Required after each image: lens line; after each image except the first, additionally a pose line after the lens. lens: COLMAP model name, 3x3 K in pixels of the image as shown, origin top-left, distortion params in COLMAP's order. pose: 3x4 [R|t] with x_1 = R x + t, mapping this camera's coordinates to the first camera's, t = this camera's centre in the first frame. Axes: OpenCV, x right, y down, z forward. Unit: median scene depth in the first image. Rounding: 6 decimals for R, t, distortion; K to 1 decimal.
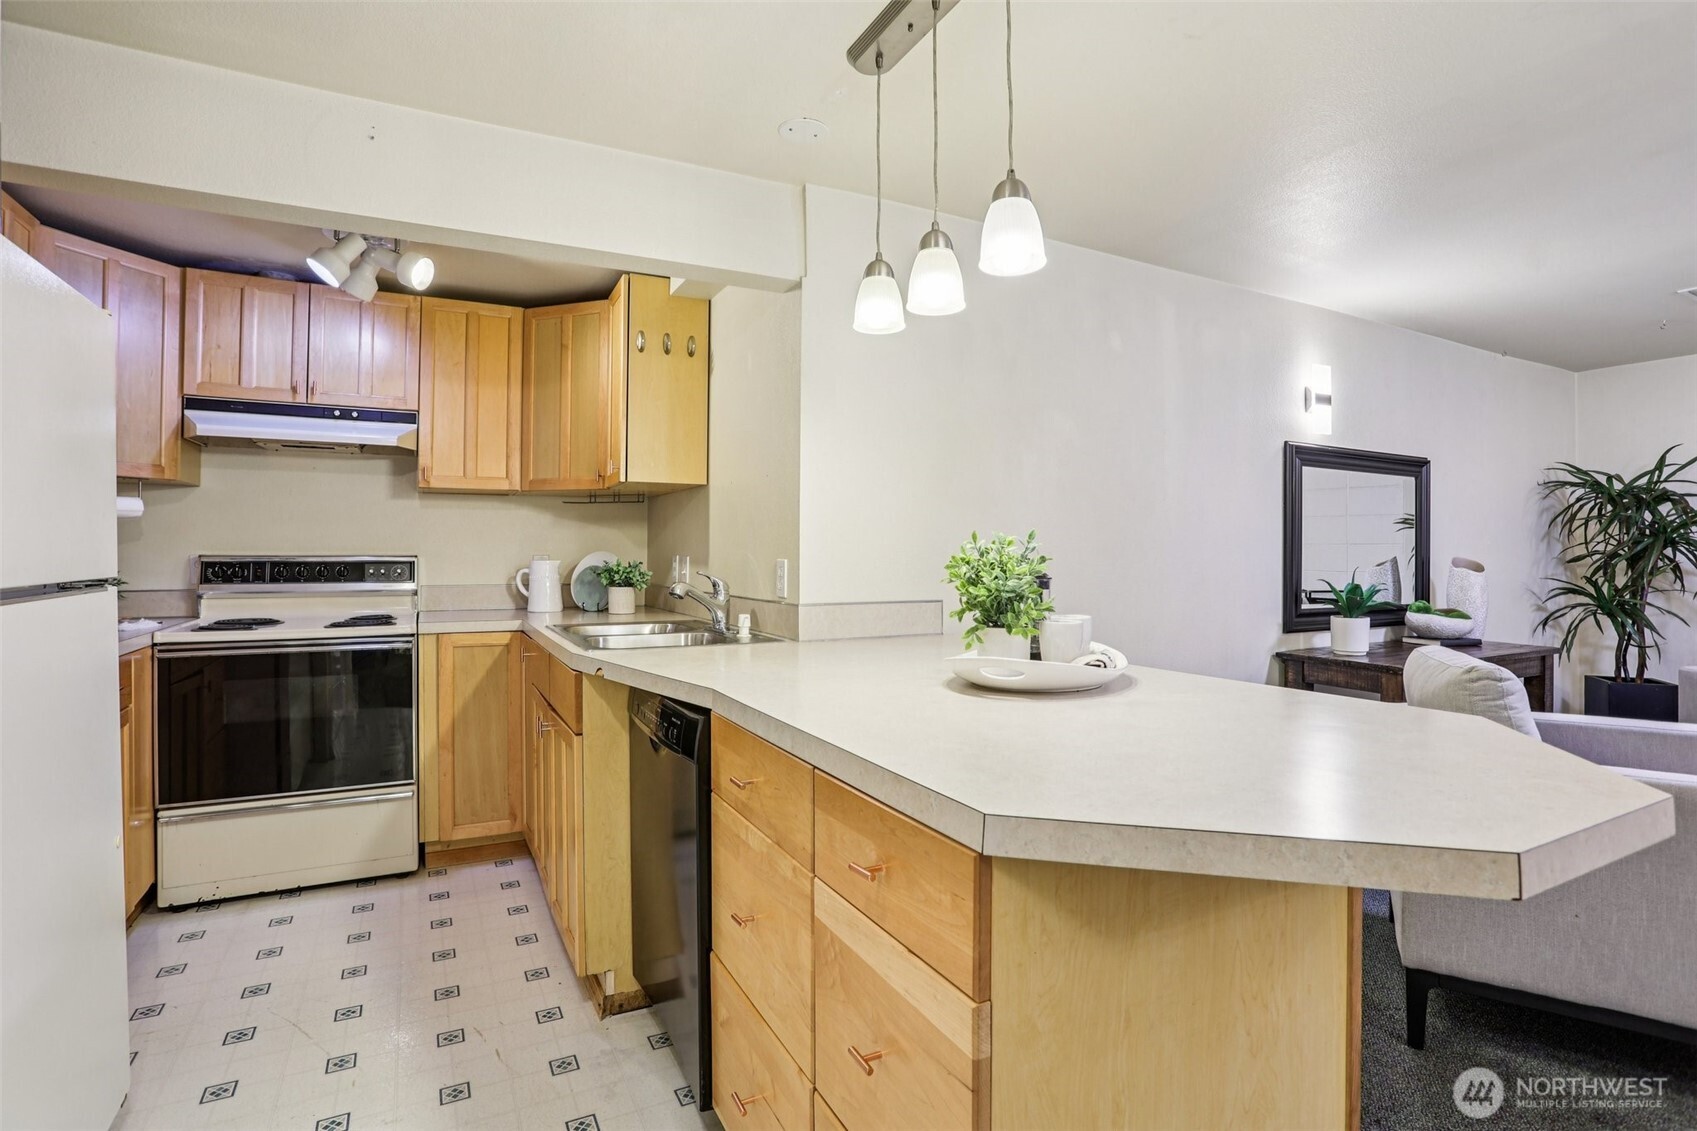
lens RADIAL K [[834.5, 0, 846.0], [0, 834.5, 555.4], [0, 0, 1]] dist [-0.073188, 0.034391]
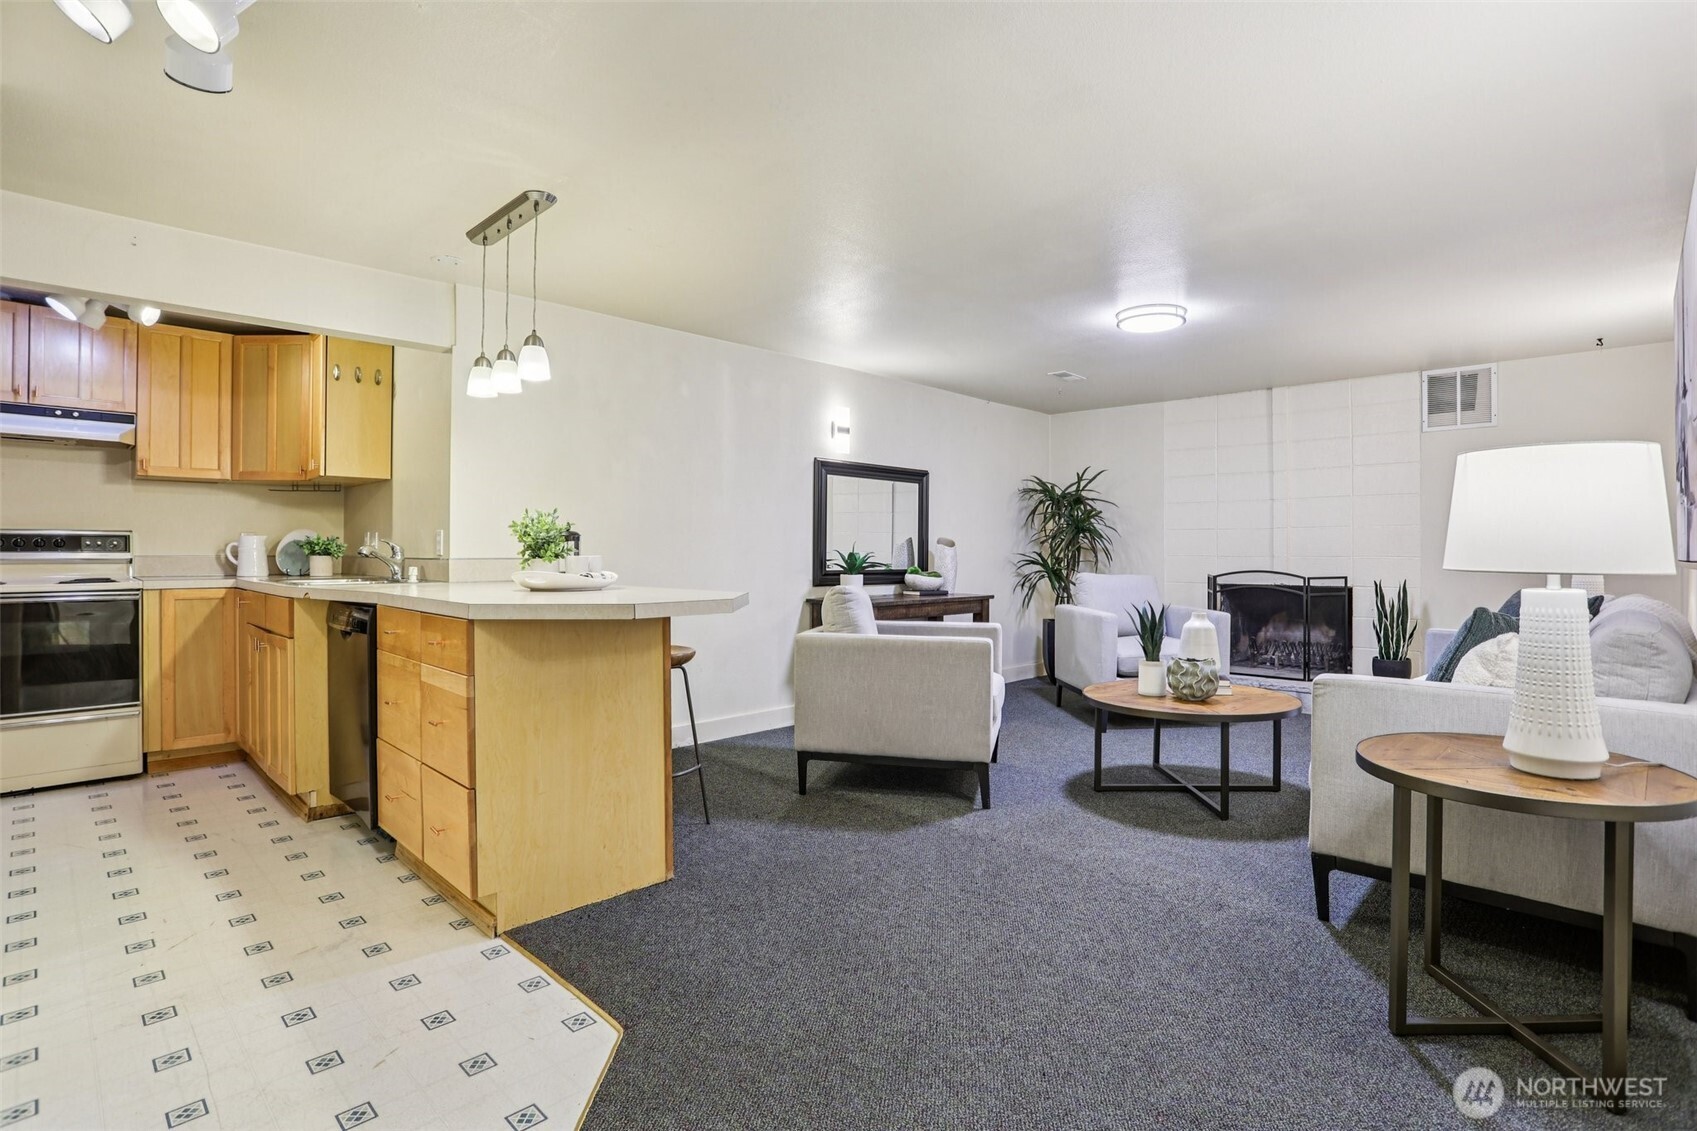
lens RADIAL K [[834.5, 0, 846.0], [0, 834.5, 555.4], [0, 0, 1]] dist [-0.073188, 0.034391]
pose [[0.952148, -0.001238, 0.305636, 0.132680], [-0.000001, 0.999992, 0.004053, 0.034772], [-0.305639, -0.003860, 0.952140, -0.502670]]
